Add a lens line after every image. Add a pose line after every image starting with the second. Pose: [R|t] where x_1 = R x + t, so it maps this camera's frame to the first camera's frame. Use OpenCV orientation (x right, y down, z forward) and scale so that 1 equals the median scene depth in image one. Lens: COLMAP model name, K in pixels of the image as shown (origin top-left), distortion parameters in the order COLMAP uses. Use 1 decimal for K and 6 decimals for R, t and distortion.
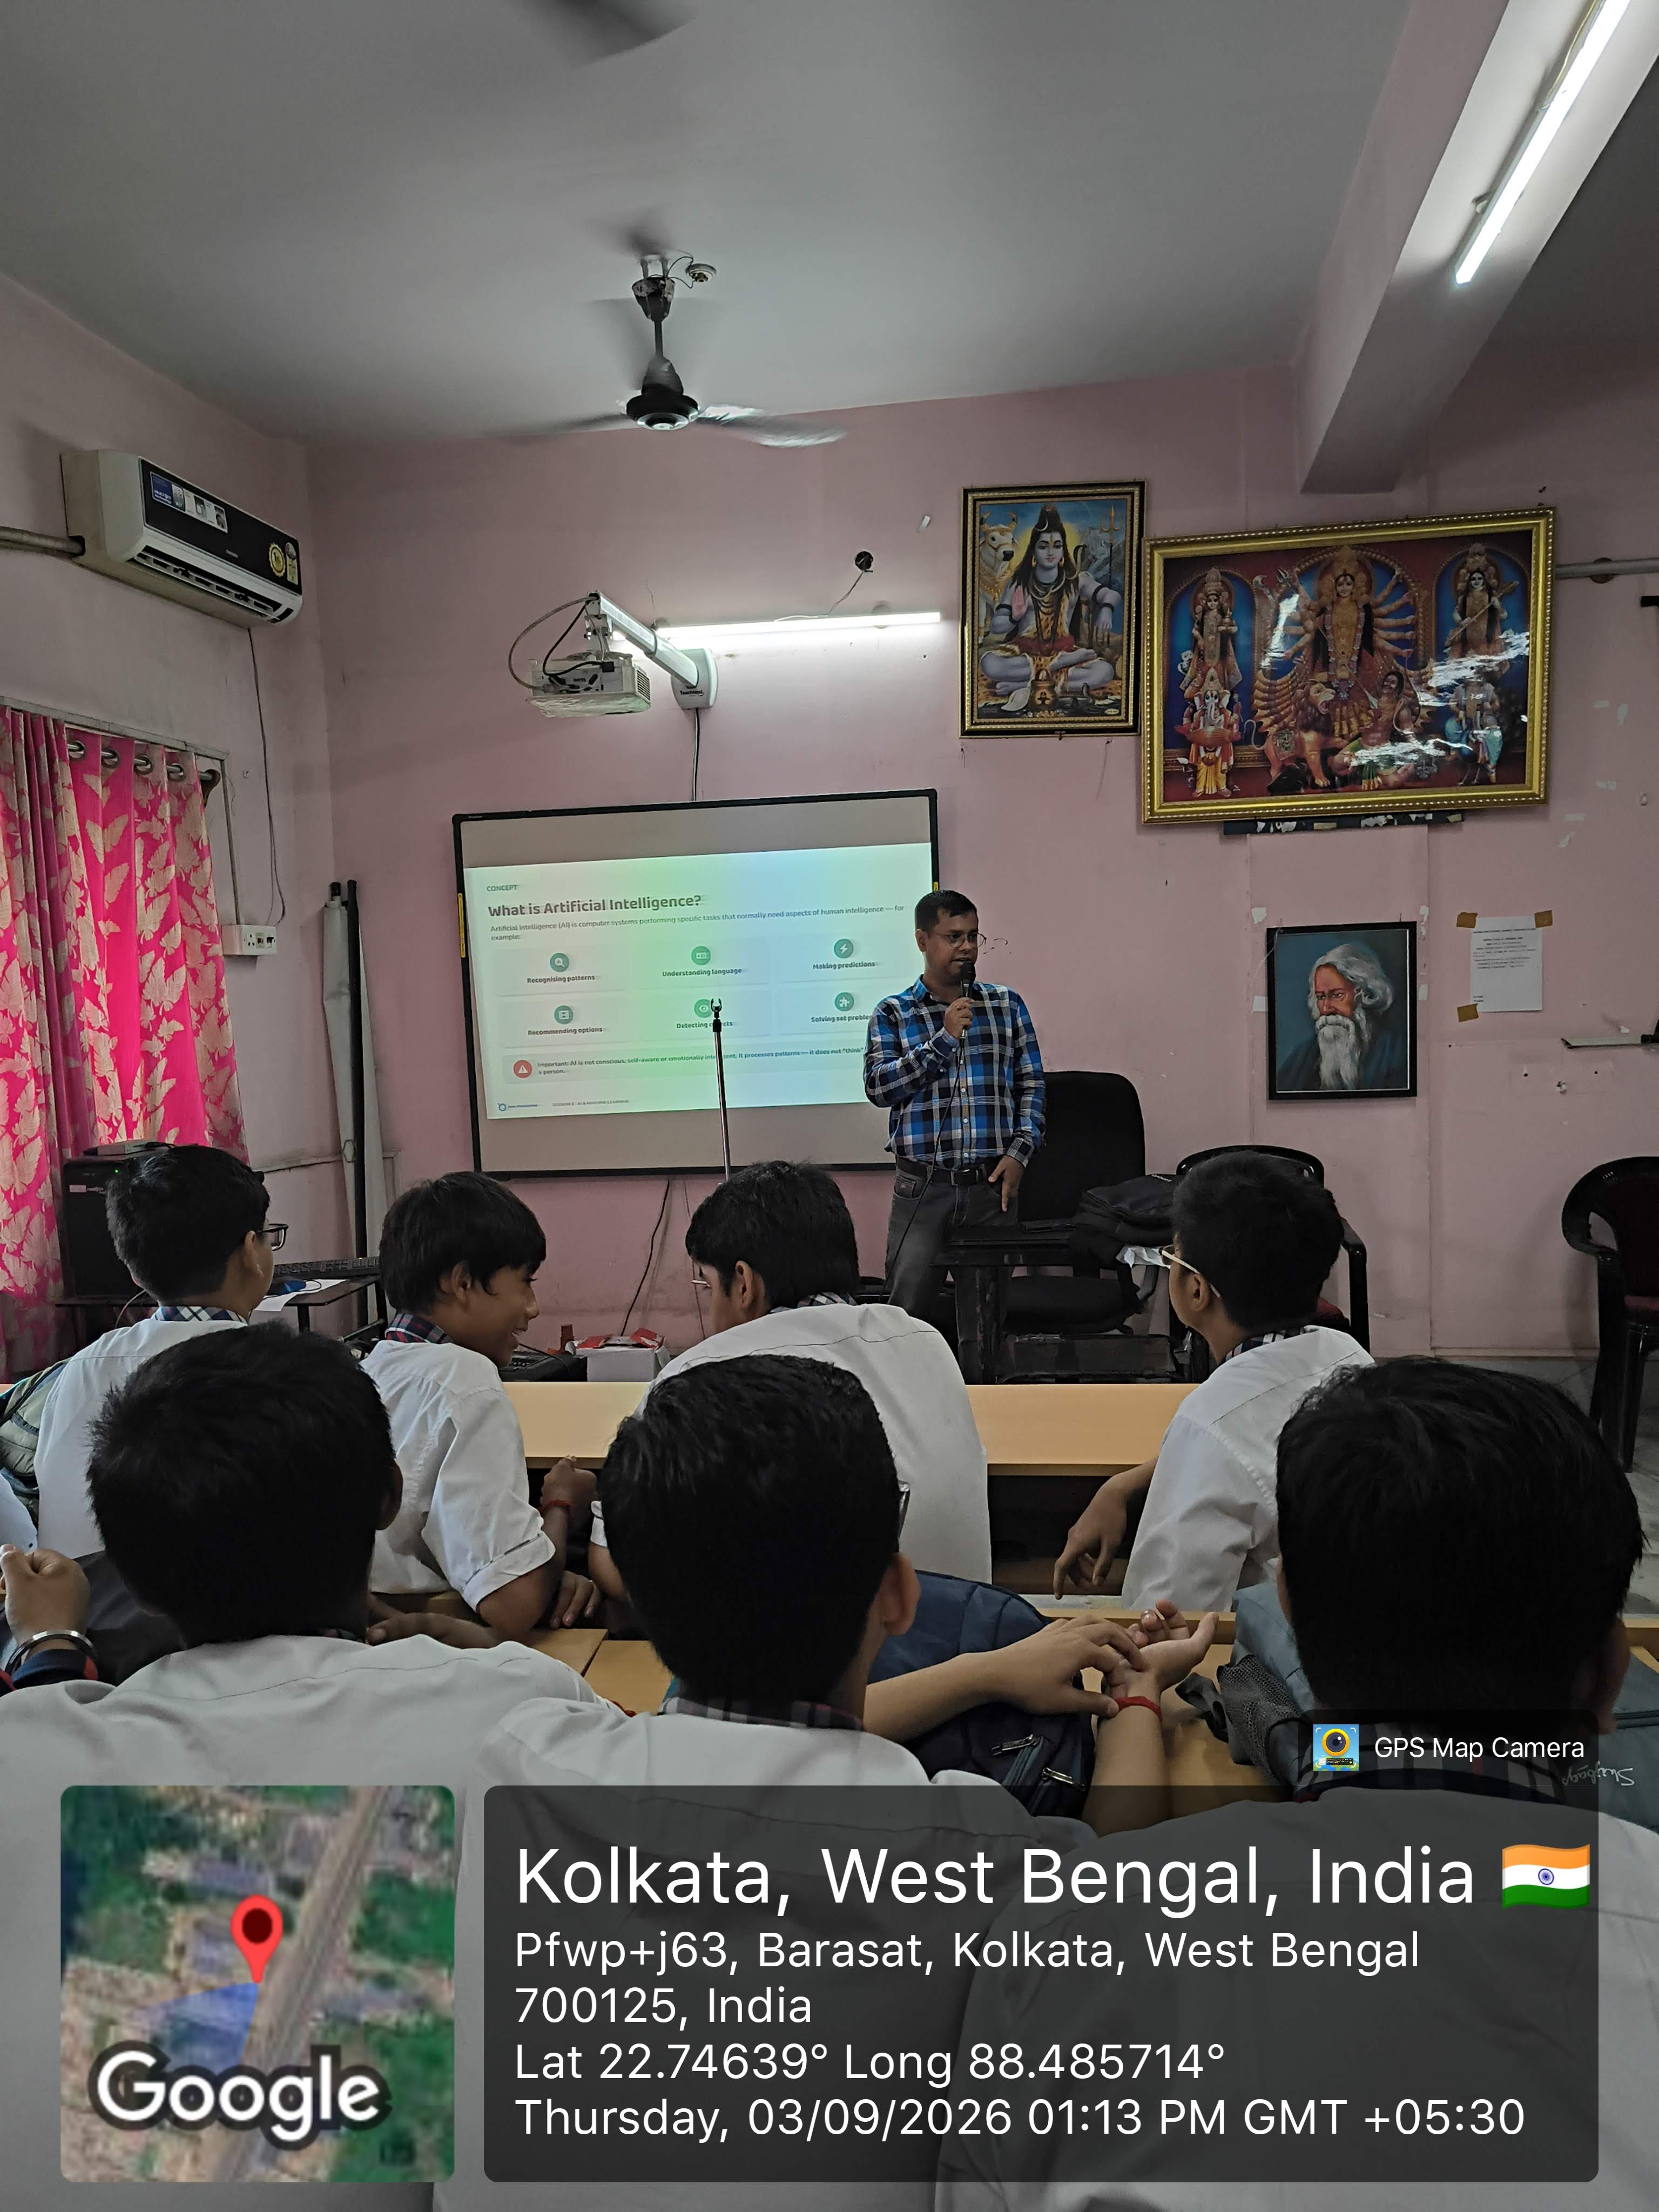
lens RADIAL K [[1532.7, 0, 825.8], [0, 1532.7, 1111.1], [0, 0, 1]] dist [0.047252, -0.050925]
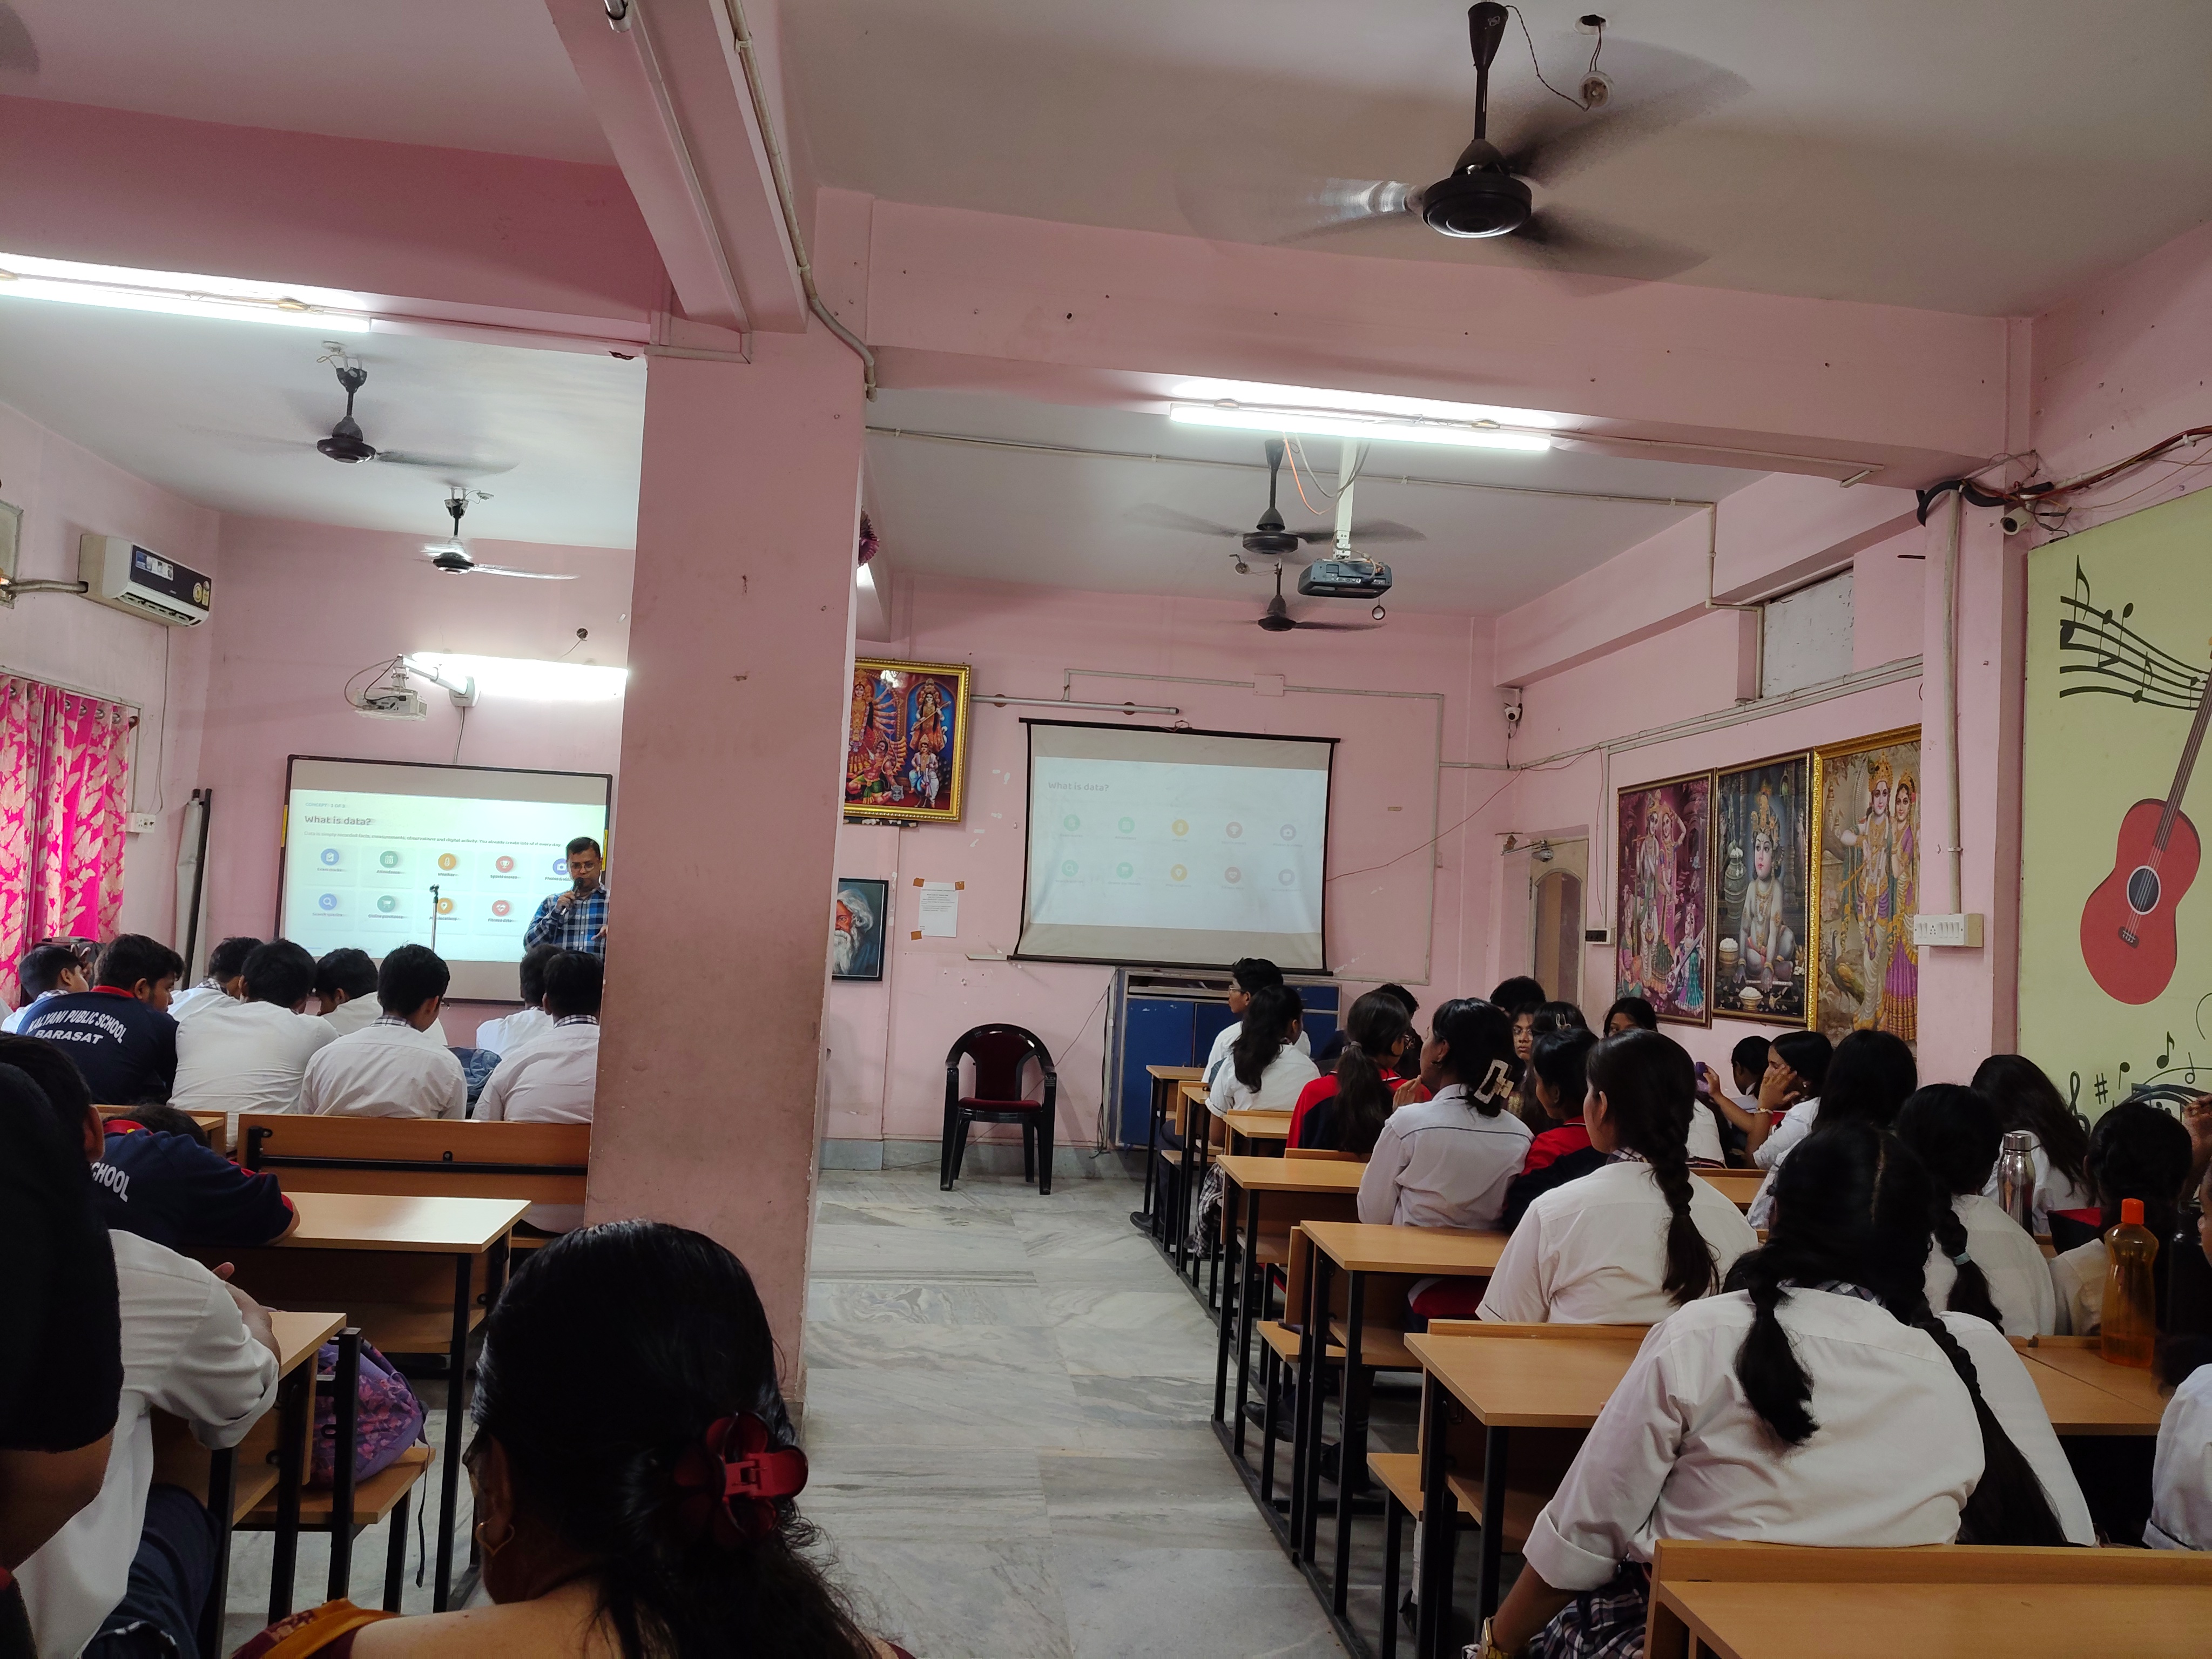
lens RADIAL K [[1667.5, 0, 1107.1], [0, 1667.5, 819.2], [0, 0, 1]] dist [0.046904, -0.091906]
pose [[0.961401, 0.102536, 0.255333, 0.132643], [-0.064669, 0.986180, -0.152533, 0.080892], [-0.267445, 0.130133, 0.954745, -0.882705]]
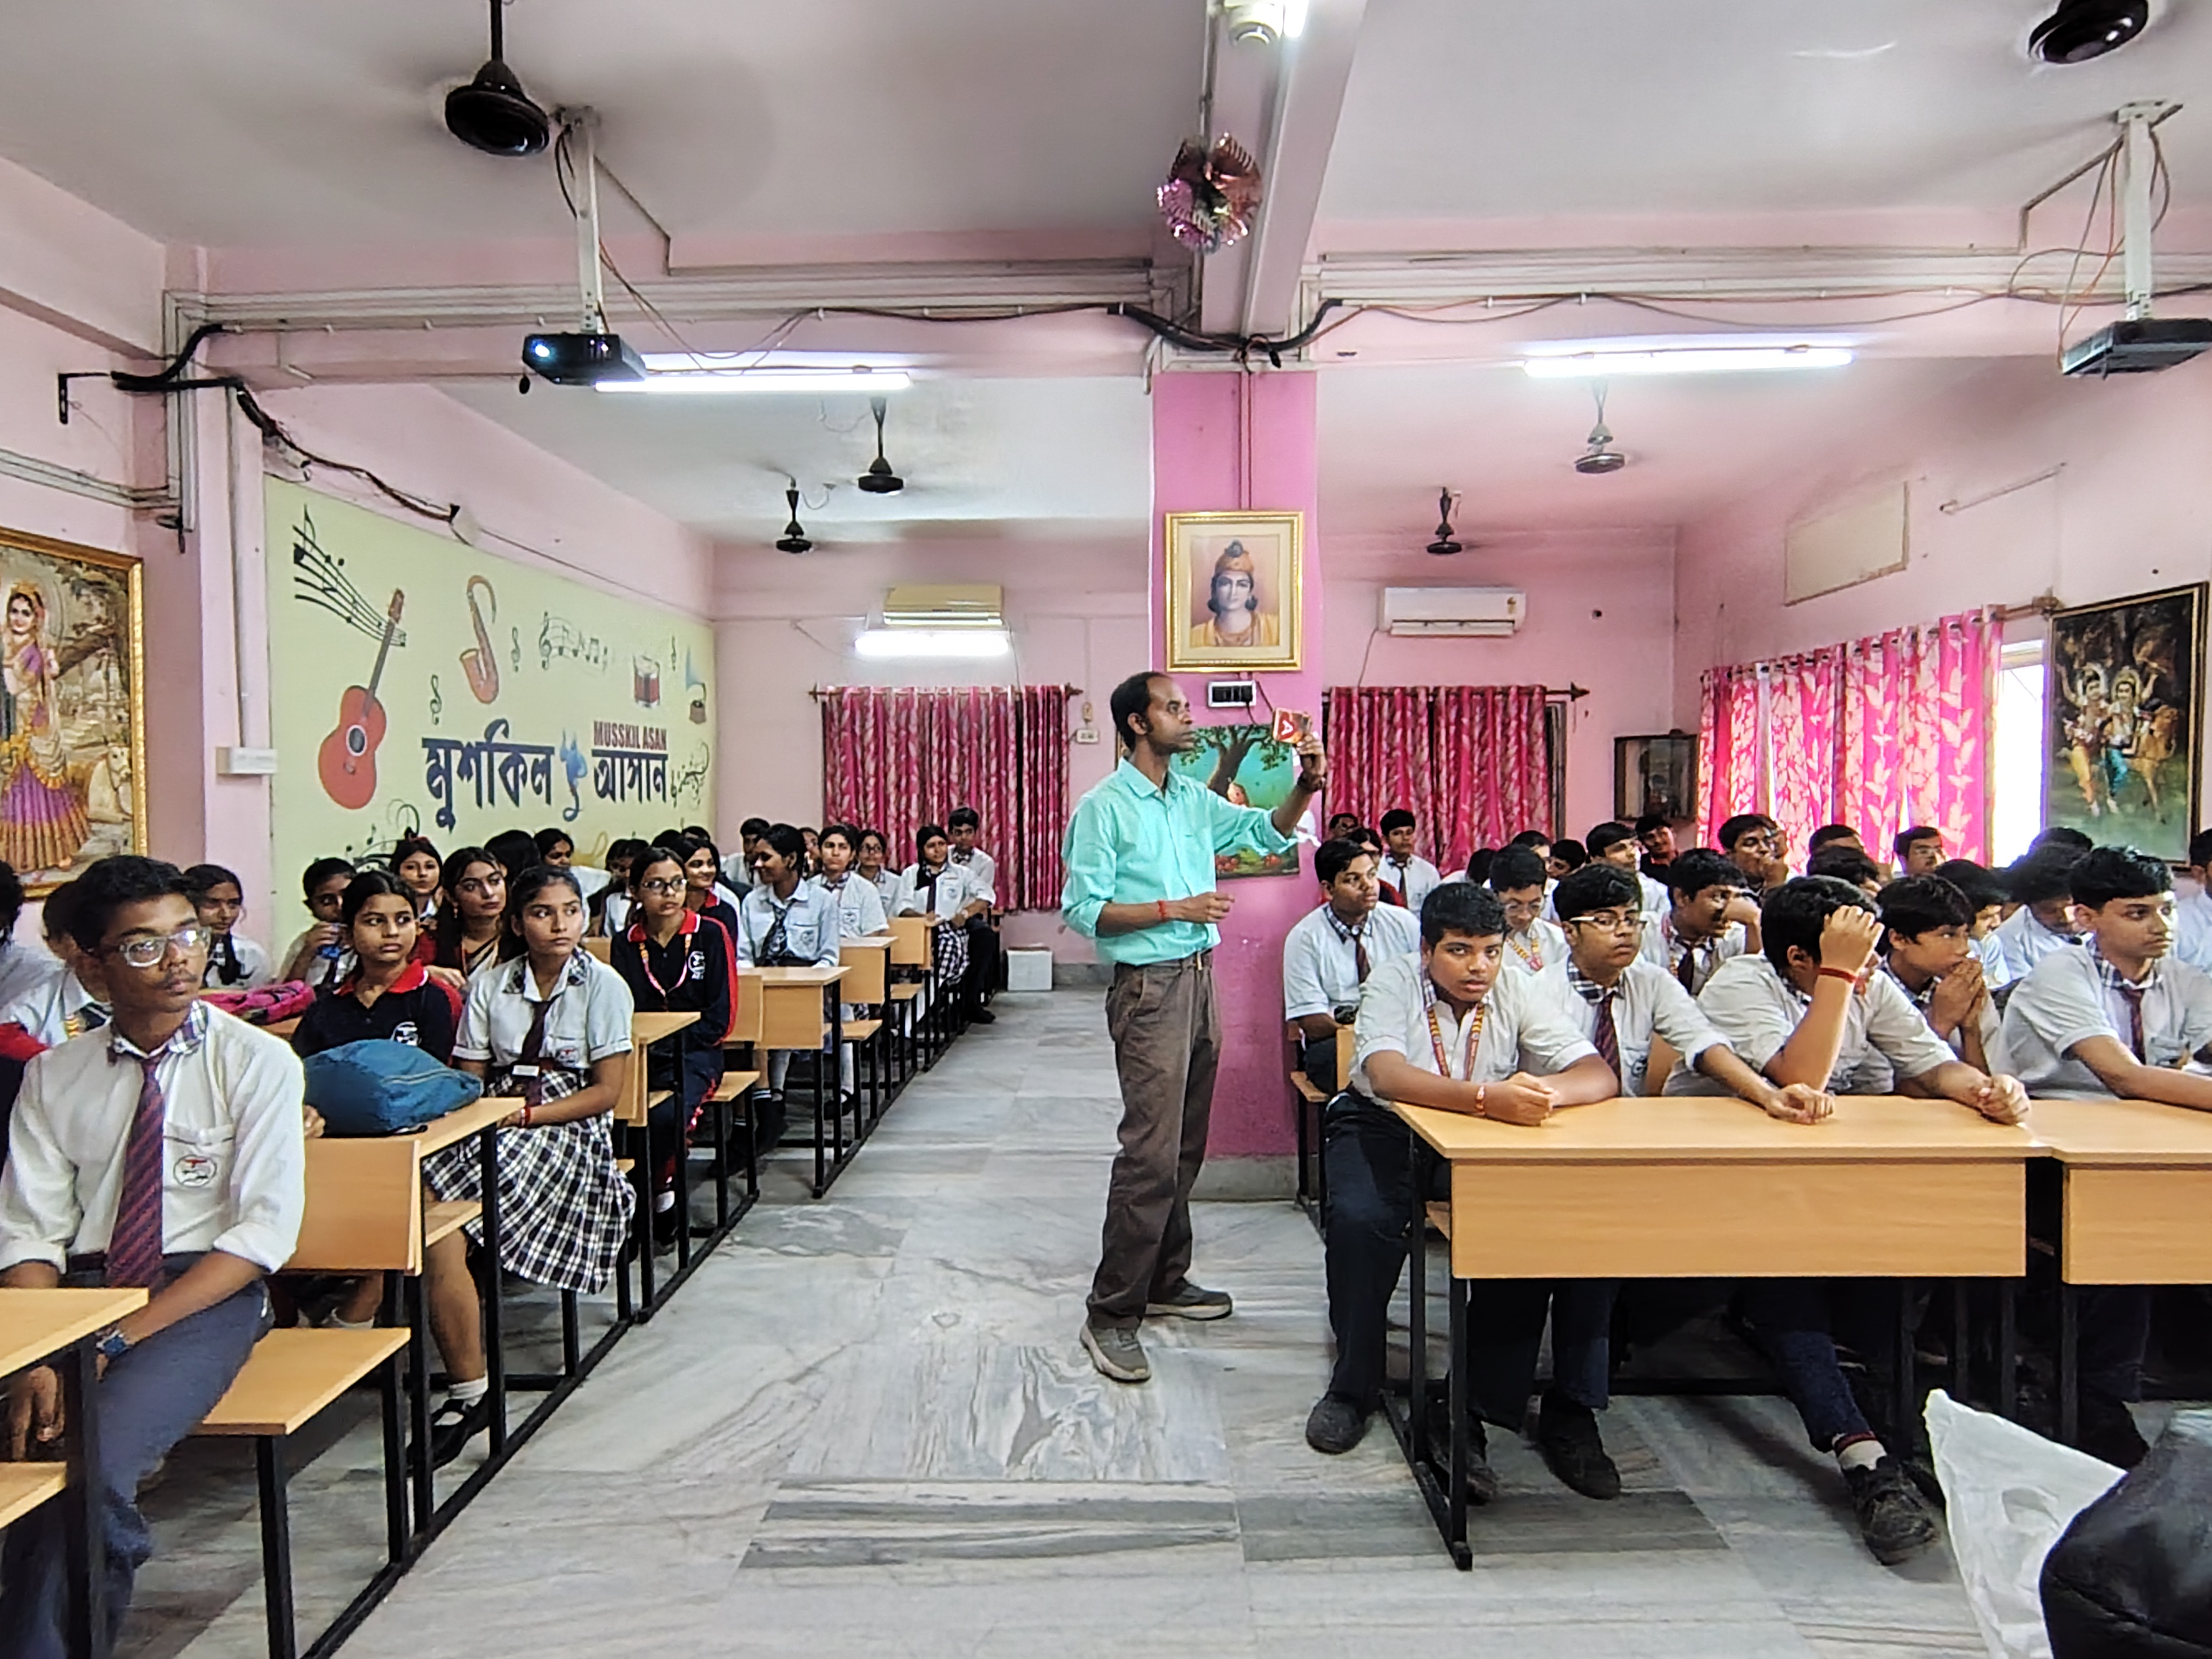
lens RADIAL K [[1243.0, 0, 1086.4], [0, 1243.0, 836.0], [0, 0, 1]] dist [0.007412, -0.004435]
pose [[-0.992509, 0.040225, -0.115356, 0.380135], [0.026933, 0.993051, 0.114559, -0.073910], [0.119163, 0.110594, -0.986696, 0.936861]]
